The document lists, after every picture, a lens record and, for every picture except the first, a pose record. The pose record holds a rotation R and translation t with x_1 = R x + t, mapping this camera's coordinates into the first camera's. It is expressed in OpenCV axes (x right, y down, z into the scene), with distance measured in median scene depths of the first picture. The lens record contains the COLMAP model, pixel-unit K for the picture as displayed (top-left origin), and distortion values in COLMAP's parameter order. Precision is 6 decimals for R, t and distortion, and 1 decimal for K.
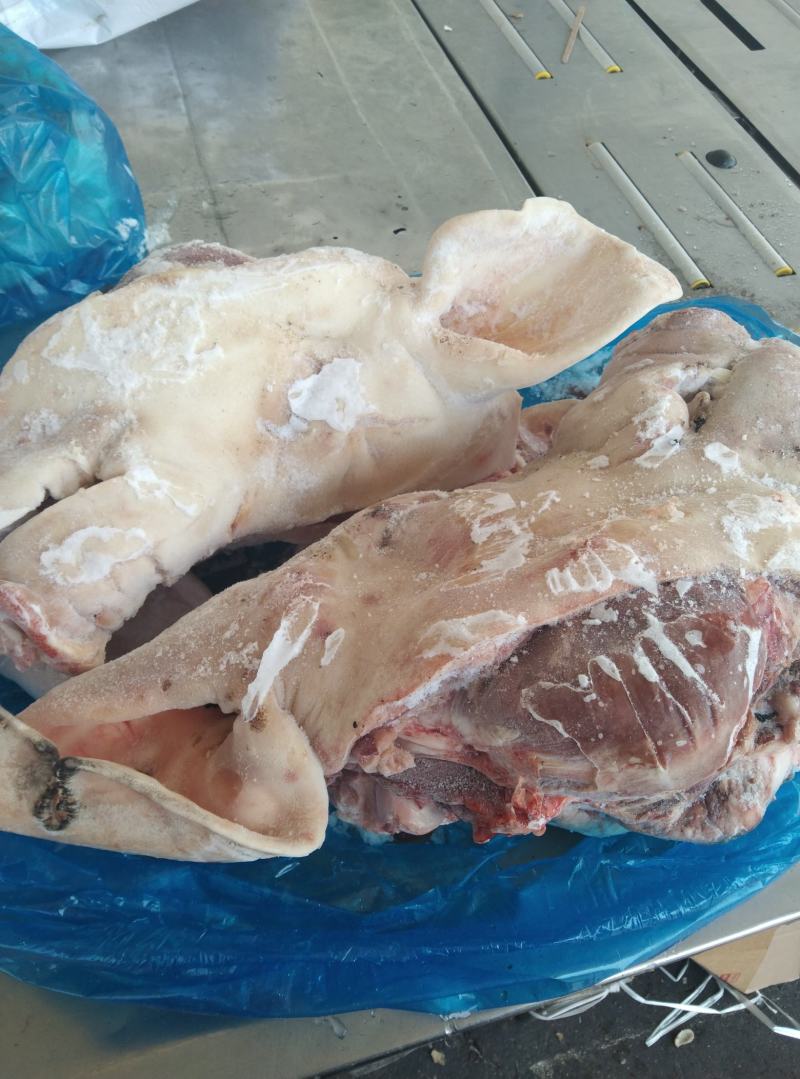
lens RADIAL K [[906.3, 0, 400.0], [0, 906.3, 539.5], [0, 0, 1]] dist [0.110479, -0.335724]
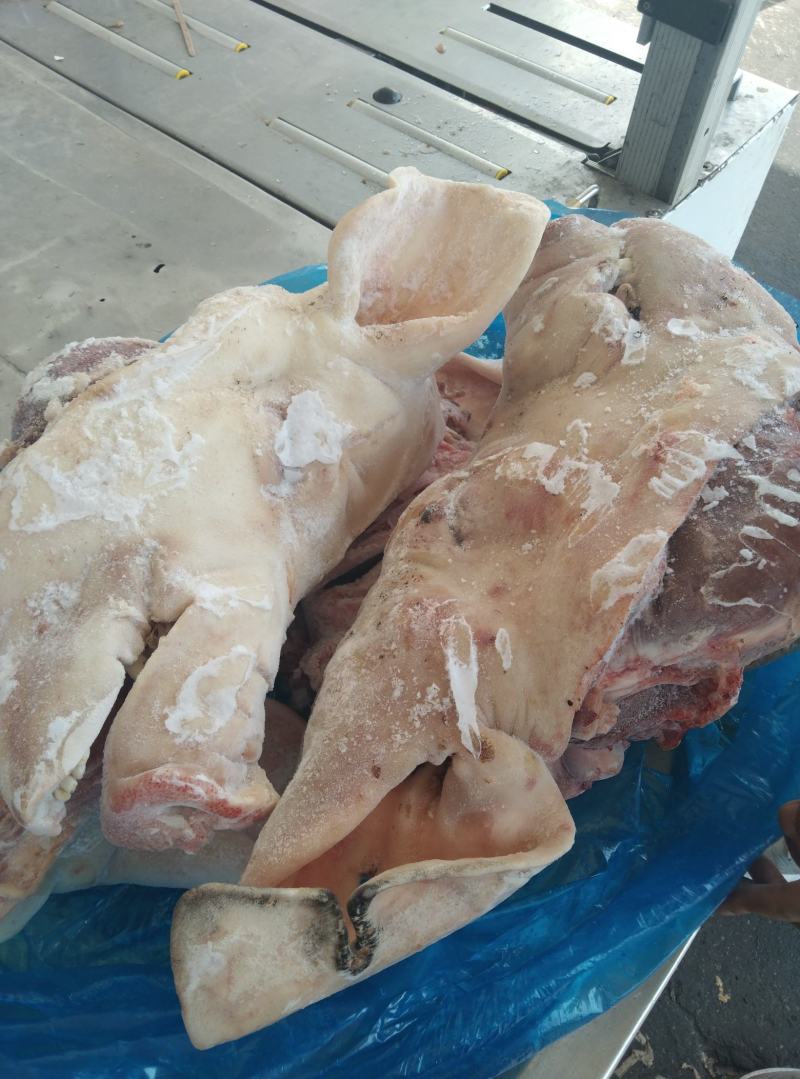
lens RADIAL K [[906.3, 0, 400.0], [0, 906.3, 539.5], [0, 0, 1]] dist [0.110479, -0.335724]
pose [[0.835646, -0.452620, 0.311175, -0.421210], [0.447341, 0.889557, 0.092593, -0.129222], [-0.318718, 0.061827, 0.945831, 0.092630]]
